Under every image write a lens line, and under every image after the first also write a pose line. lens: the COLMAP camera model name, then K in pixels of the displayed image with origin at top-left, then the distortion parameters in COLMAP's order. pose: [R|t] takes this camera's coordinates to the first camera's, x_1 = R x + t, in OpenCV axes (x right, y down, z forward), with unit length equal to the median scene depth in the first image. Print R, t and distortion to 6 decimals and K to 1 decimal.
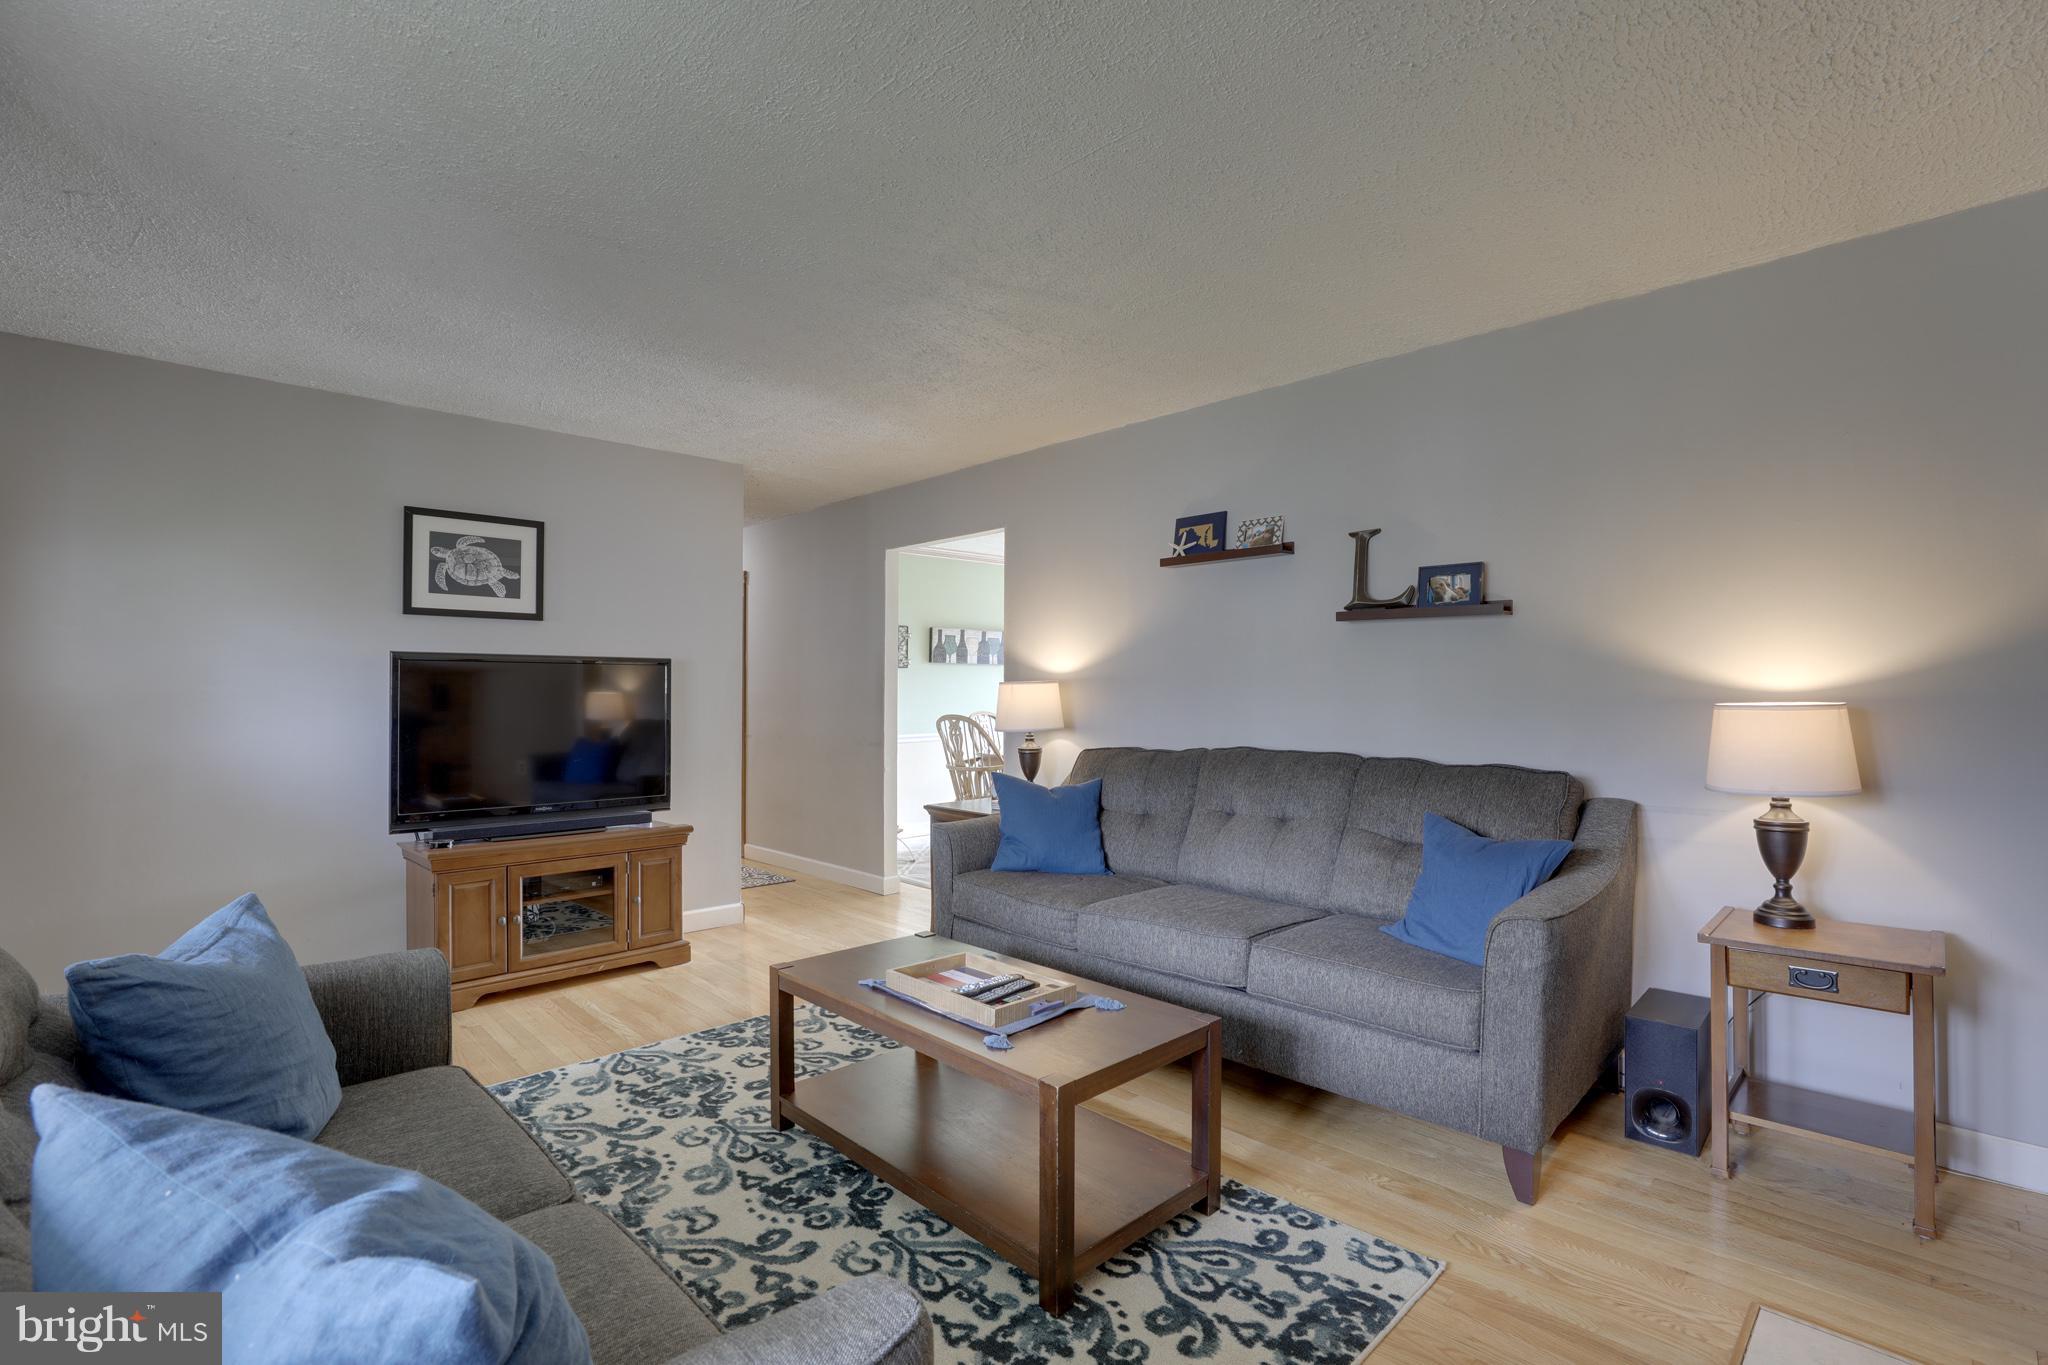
lens RADIAL K [[933.6, 0, 1022.0], [0, 933.6, 652.1], [0, 0, 1]] dist [-0.043243, 0.011397]
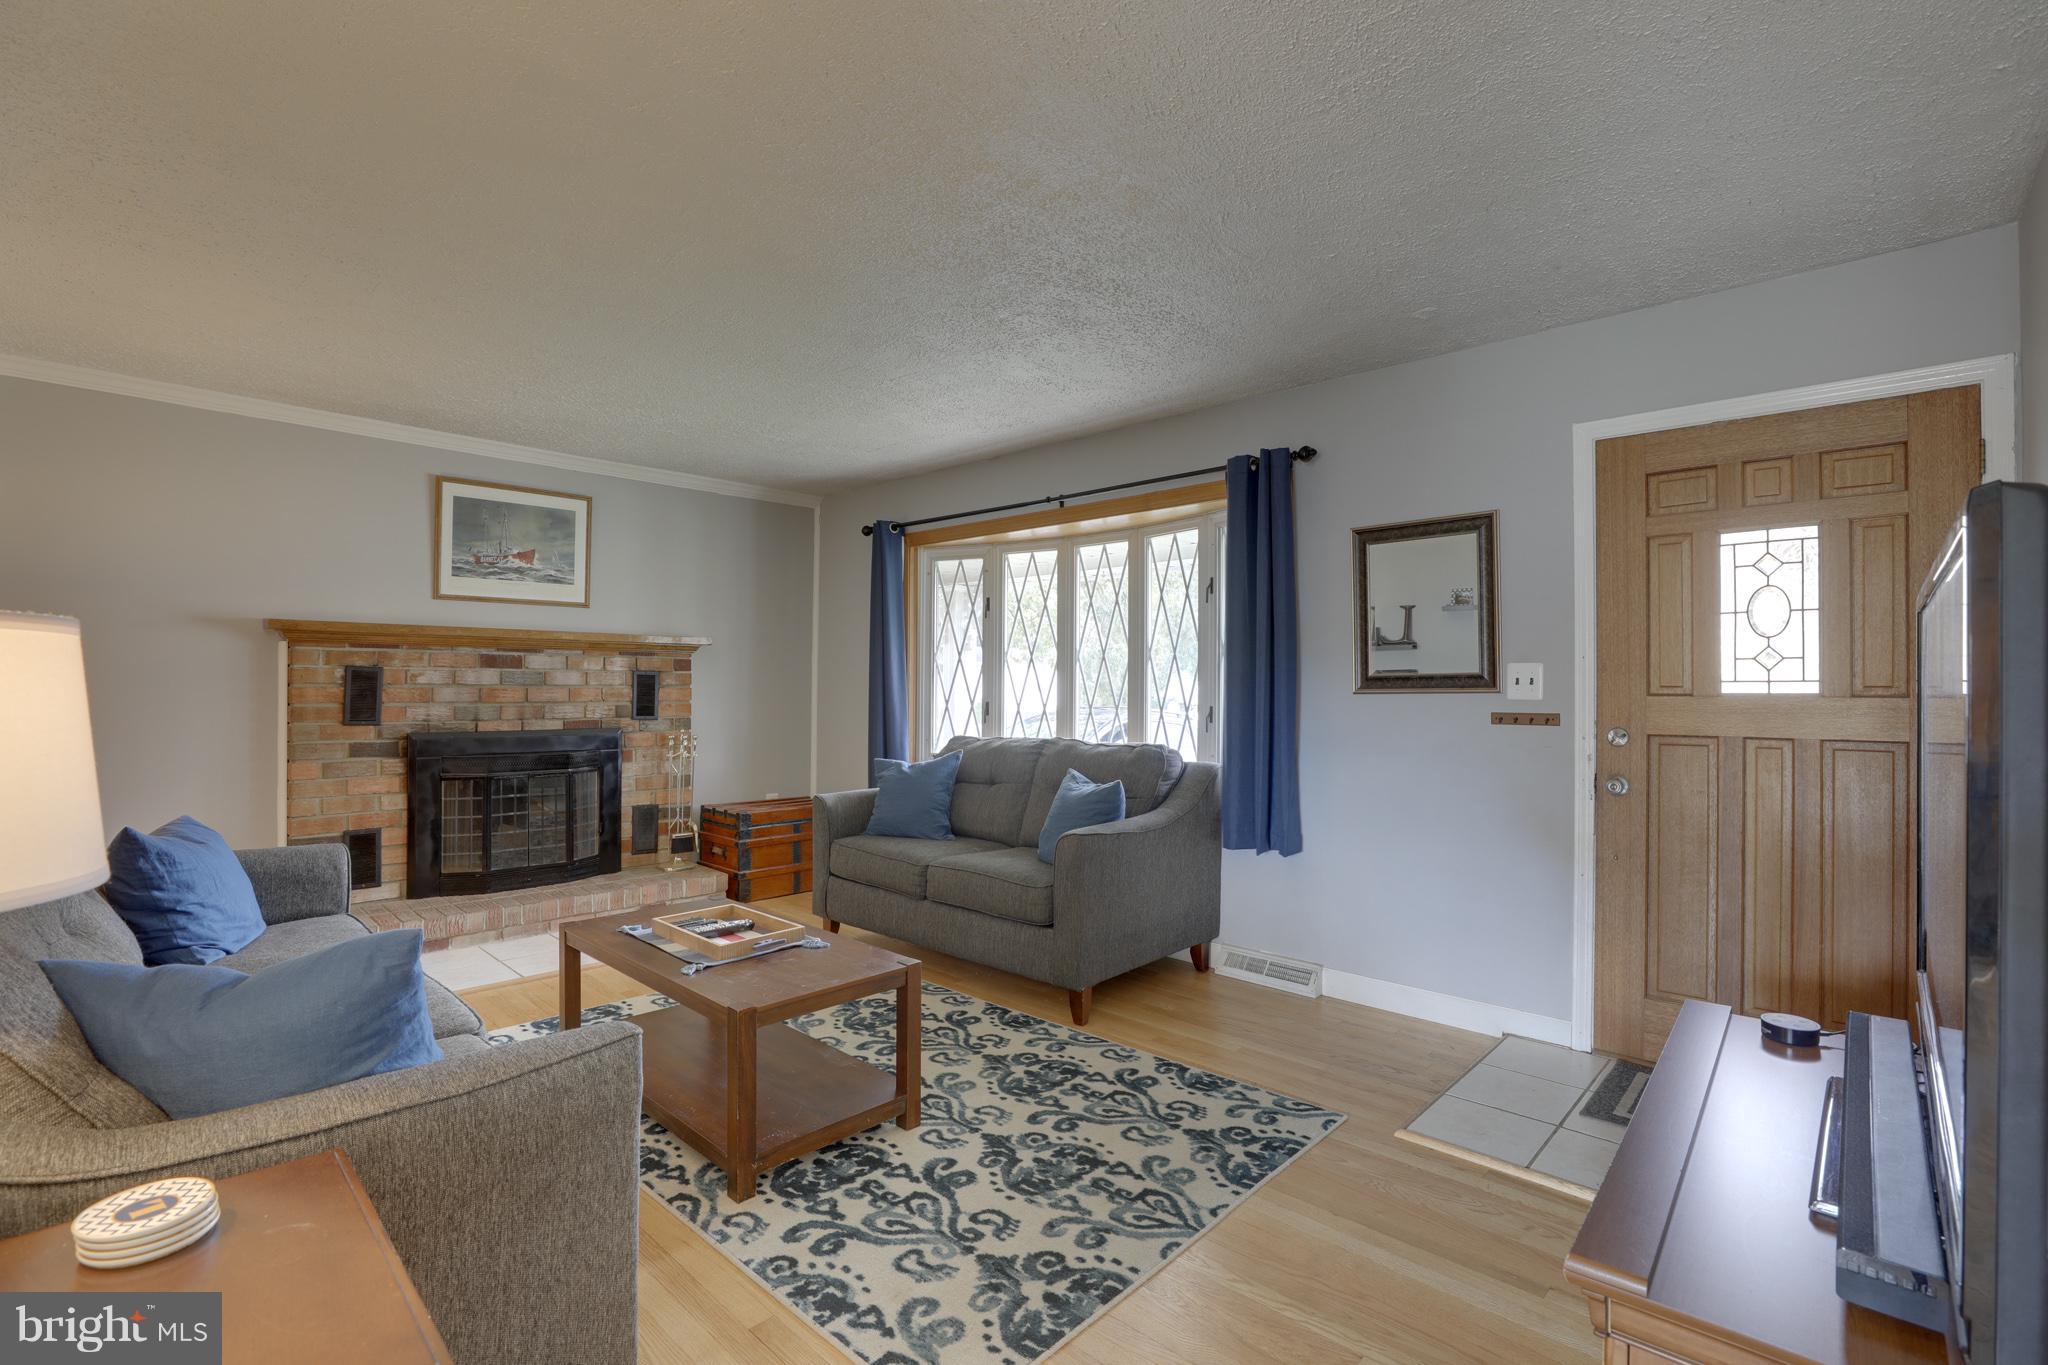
lens RADIAL K [[933.6, 0, 1026.7], [0, 933.6, 680.9], [0, 0, 1]] dist [-0.043243, 0.011397]
pose [[-0.998874, -0.004549, -0.047226, -0.316790], [-0.002436, 0.998997, -0.044717, 0.079328], [0.047382, -0.044551, -0.997883, 1.891310]]
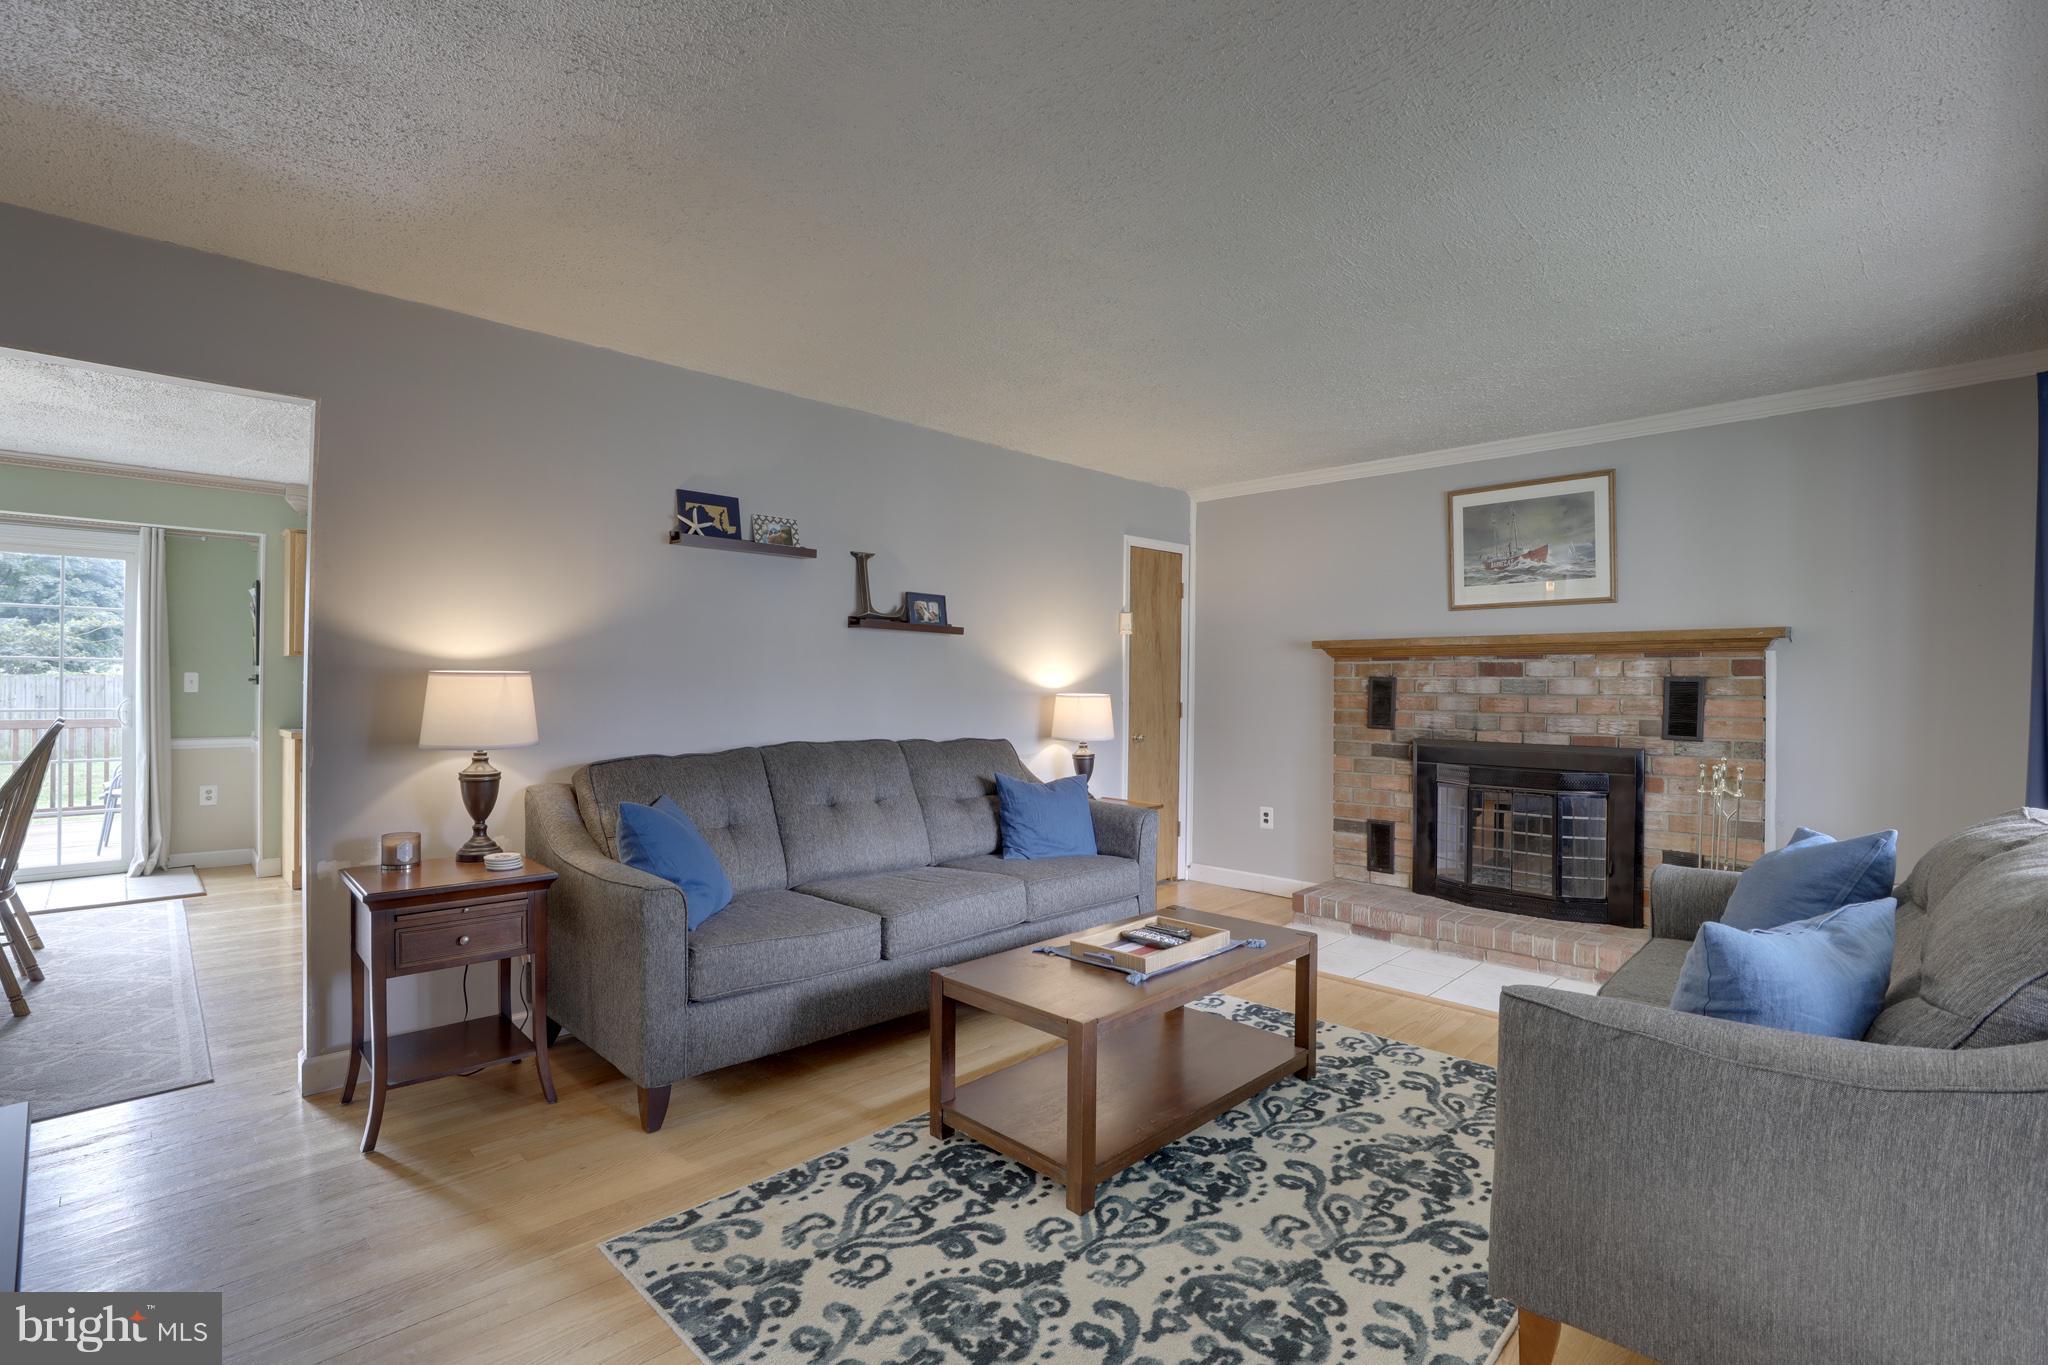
lens RADIAL K [[933.6, 0, 1020.8], [0, 933.6, 682.1], [0, 0, 1]] dist [-0.043243, 0.011397]
pose [[-0.012180, 0.005166, 0.999912, -1.035874], [-0.045055, 0.998968, -0.005710, 0.039893], [-0.998910, -0.045120, -0.011934, 1.020580]]
